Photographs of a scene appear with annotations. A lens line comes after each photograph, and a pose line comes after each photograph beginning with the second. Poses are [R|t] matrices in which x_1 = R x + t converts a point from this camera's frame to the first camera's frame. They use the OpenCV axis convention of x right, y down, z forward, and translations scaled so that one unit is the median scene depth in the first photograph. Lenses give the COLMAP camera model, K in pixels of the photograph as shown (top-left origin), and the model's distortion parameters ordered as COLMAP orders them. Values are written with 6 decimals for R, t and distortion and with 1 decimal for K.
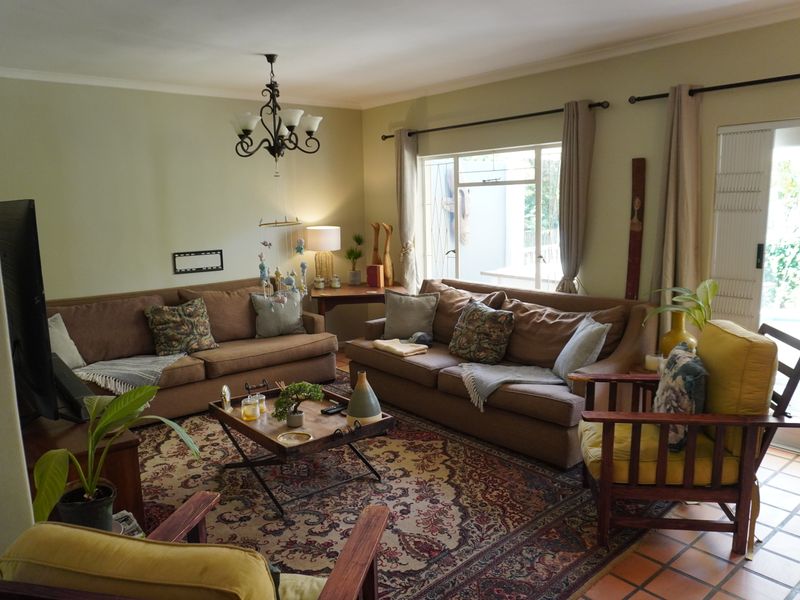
lens RADIAL K [[597.6, 0, 400.0], [0, 597.6, 300.0], [0, 0, 1]] dist [-0.040307, 0.000919]
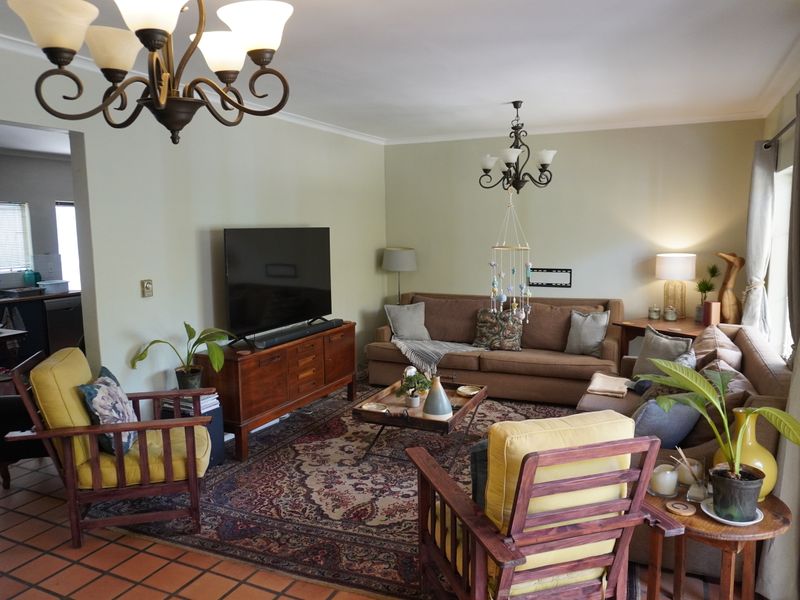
lens RADIAL K [[597.6, 0, 400.0], [0, 597.6, 300.0], [0, 0, 1]] dist [-0.040307, 0.000919]
pose [[0.435900, 0.124761, -0.891306, 0.685135], [-0.144117, 0.987242, 0.067708, -0.071131], [0.888381, 0.098939, 0.448319, 0.289775]]
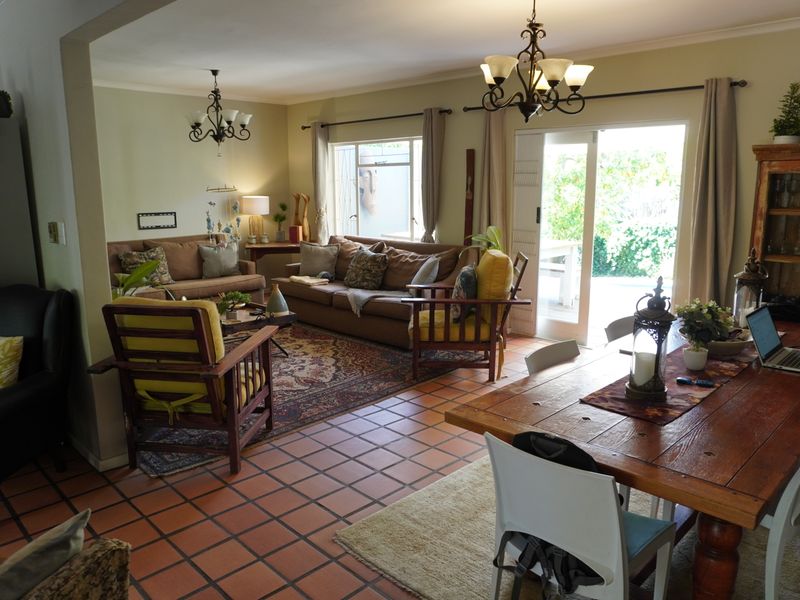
lens RADIAL K [[597.6, 0, 400.0], [0, 597.6, 300.0], [0, 0, 1]] dist [-0.040307, 0.000919]
pose [[0.995673, 0.002943, 0.092875, 0.084057], [-0.005572, 0.999591, 0.028060, 0.084893], [-0.092754, -0.028456, 0.995282, -0.419711]]
